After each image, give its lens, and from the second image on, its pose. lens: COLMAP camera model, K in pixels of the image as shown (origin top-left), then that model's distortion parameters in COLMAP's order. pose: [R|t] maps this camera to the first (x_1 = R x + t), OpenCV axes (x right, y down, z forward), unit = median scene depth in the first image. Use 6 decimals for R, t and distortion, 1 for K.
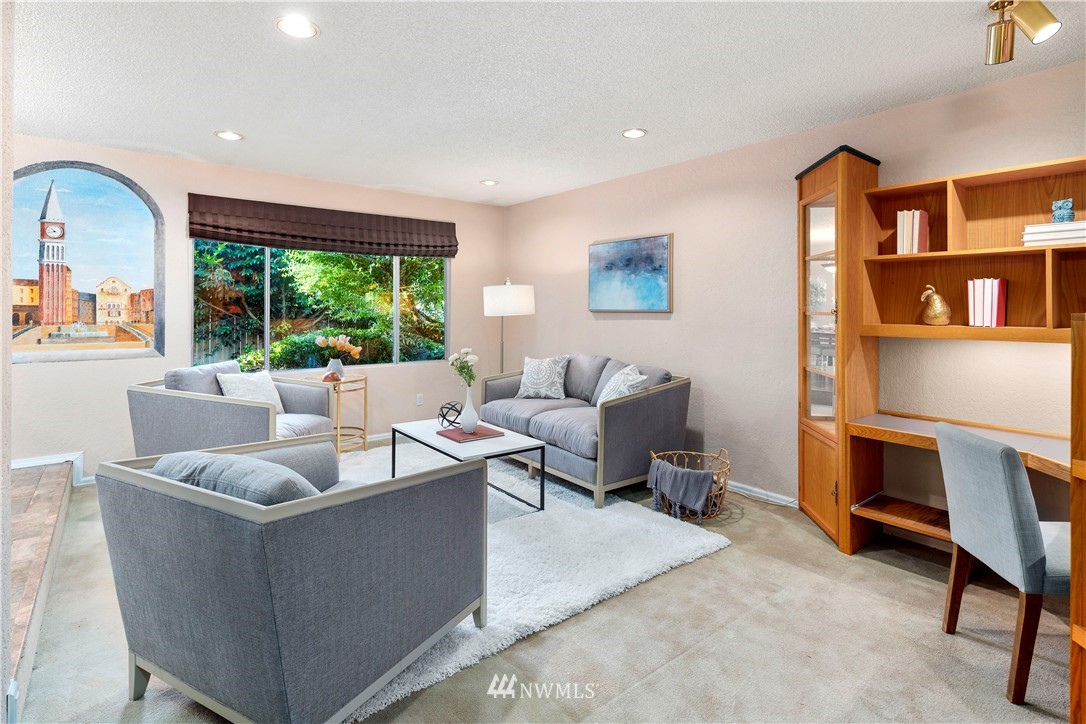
lens RADIAL K [[525.3, 0, 543.7], [0, 525.3, 373.6], [0, 0, 1]] dist [-0.000236, 0.000137]
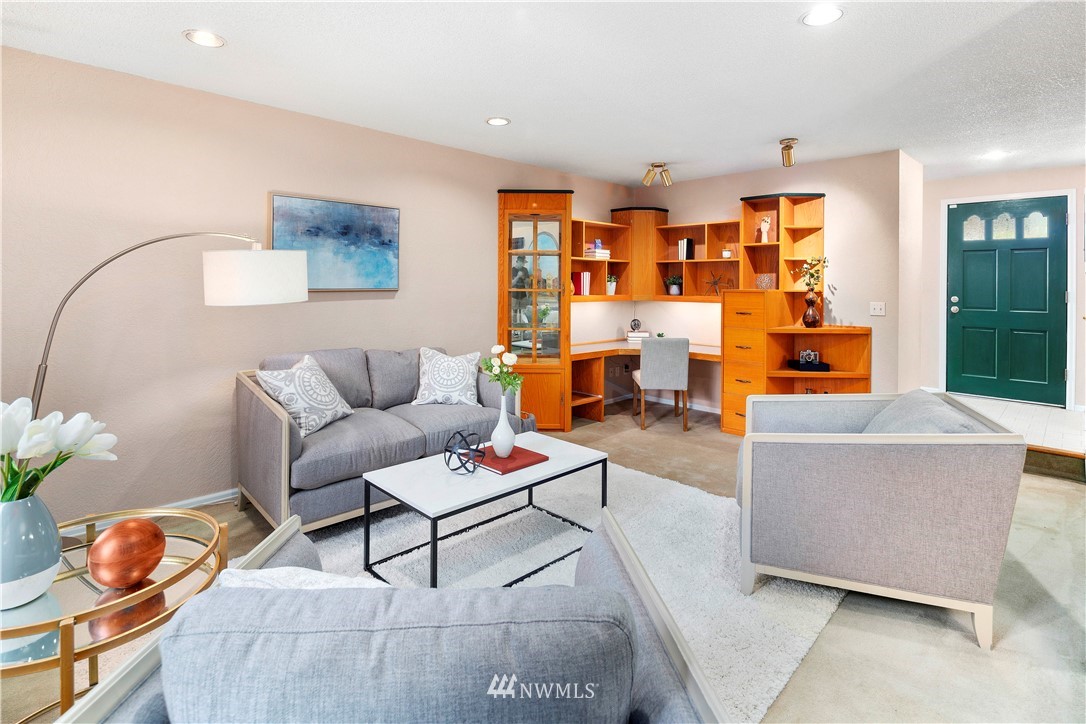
lens RADIAL K [[531.3, 0, 543.0], [0, 531.3, 362.0], [0, 0, 1]] dist [0.001929, 0.000295]
pose [[-0.098228, -0.108078, 0.989278, -0.735721], [0.148687, 0.981333, 0.121974, -0.068681], [-0.983994, 0.159074, -0.080325, 0.829257]]
